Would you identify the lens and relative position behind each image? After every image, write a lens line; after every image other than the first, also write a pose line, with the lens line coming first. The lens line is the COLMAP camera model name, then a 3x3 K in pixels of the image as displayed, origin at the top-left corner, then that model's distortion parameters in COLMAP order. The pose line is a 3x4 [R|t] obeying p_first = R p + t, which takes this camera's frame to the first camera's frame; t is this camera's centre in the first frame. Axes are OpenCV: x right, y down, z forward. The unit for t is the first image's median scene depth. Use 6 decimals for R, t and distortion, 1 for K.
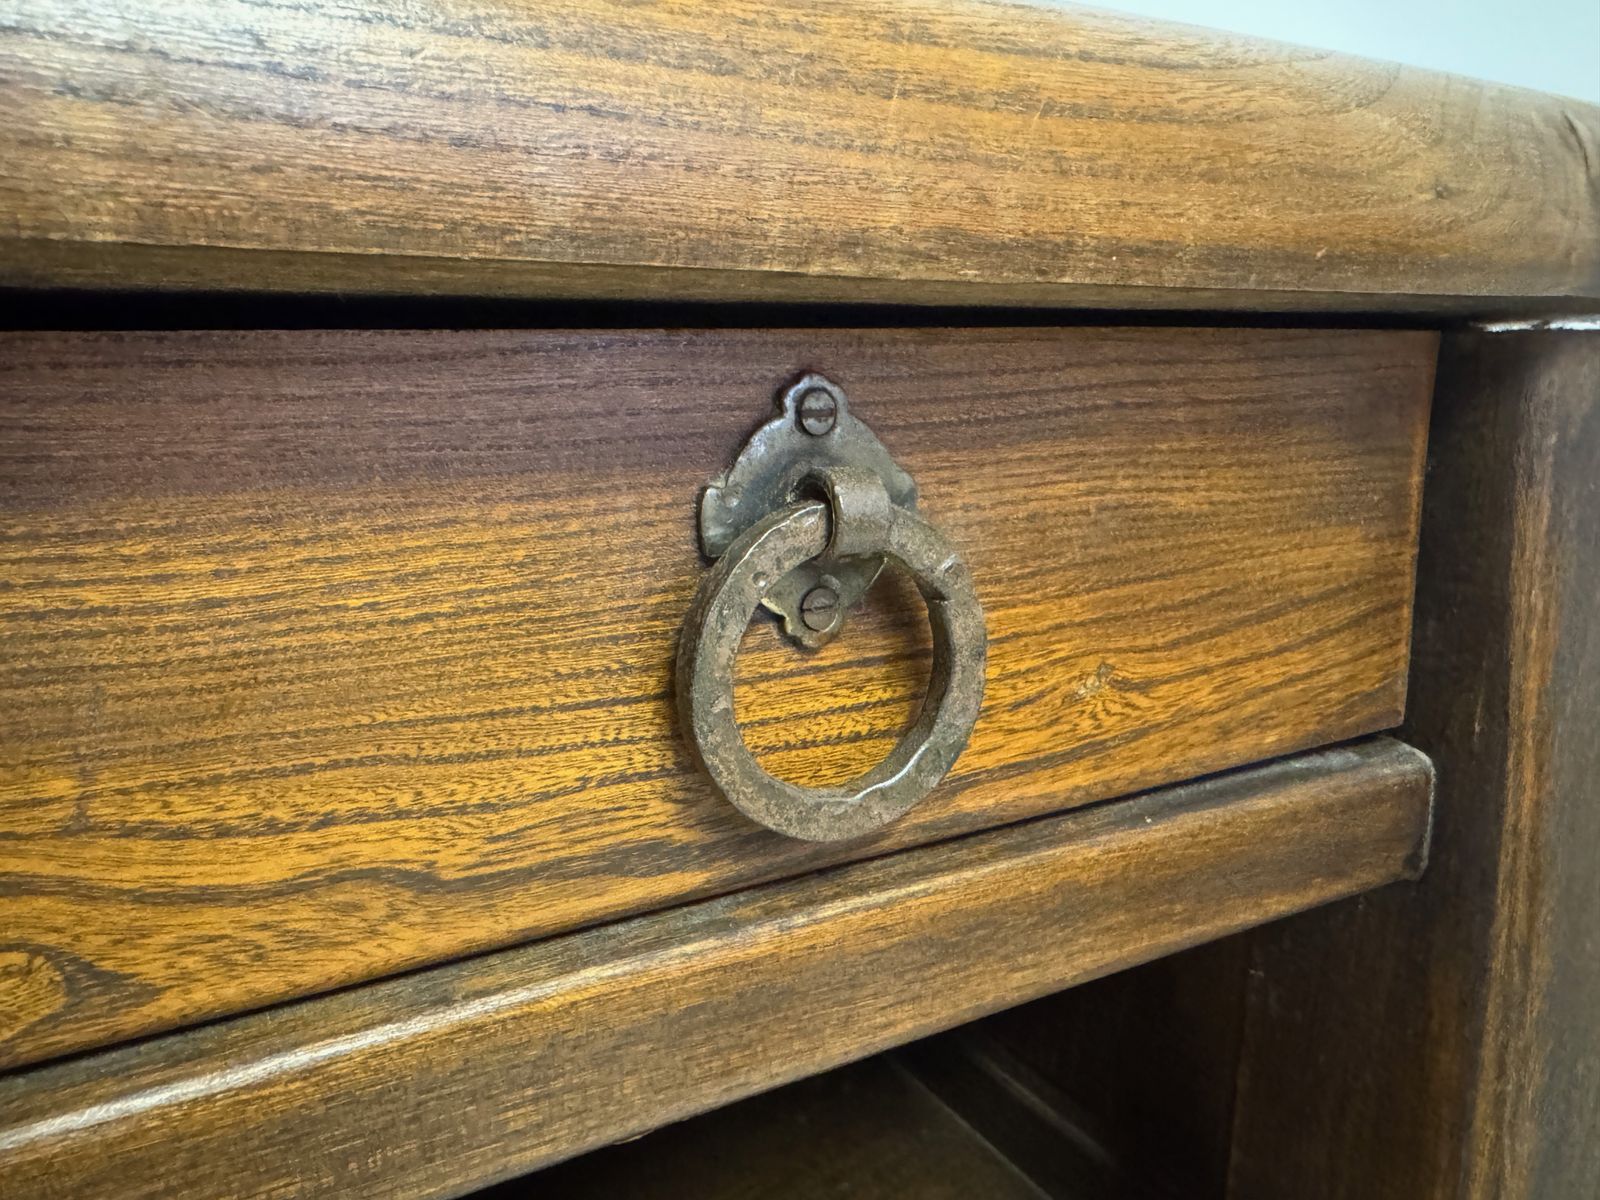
lens RADIAL K [[1194.0, 0, 803.9], [0, 1194.0, 598.7], [0, 0, 1]] dist [-0.012423, 0.007114]
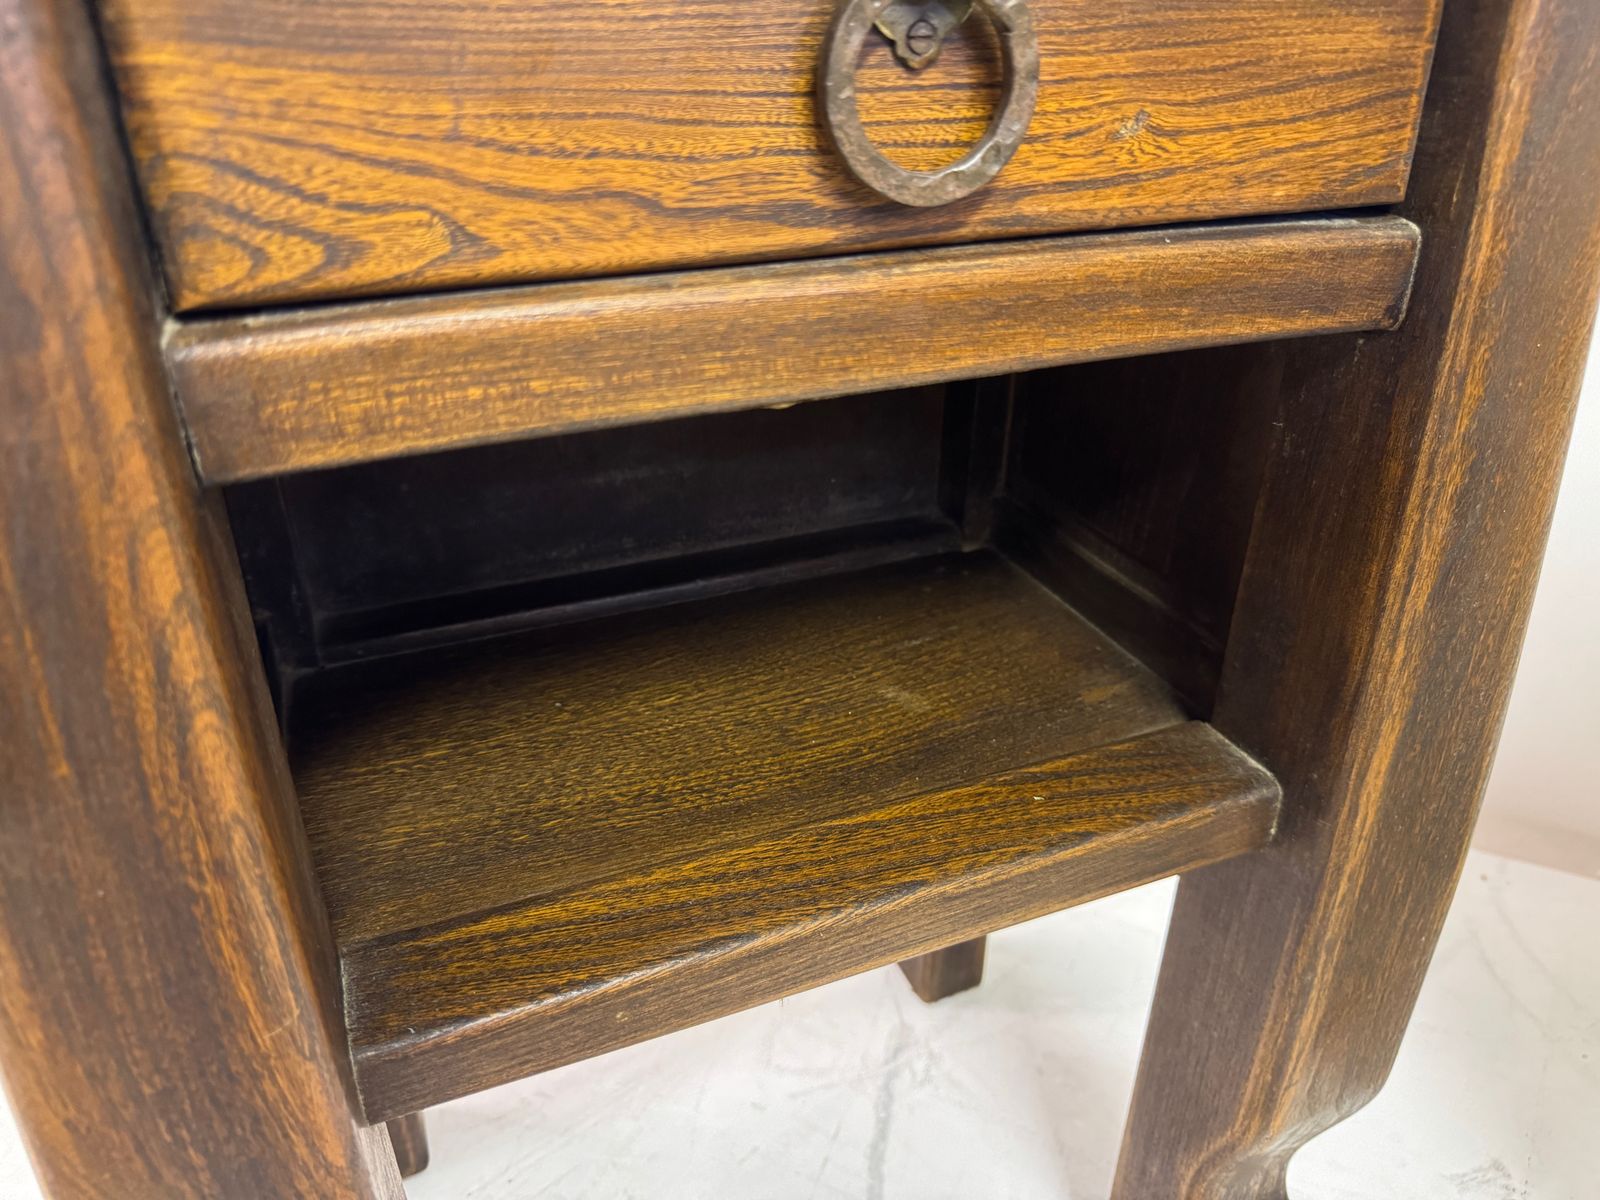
lens RADIAL K [[1219.9, 0, 849.3], [0, 1219.9, 593.9], [0, 0, 1]] dist [-0.027913, 0.006815]
pose [[0.993322, 0.068694, -0.092693, 0.103663], [-0.038785, 0.955487, 0.292474, 0.215253], [0.108658, -0.286926, 0.951770, -0.551501]]
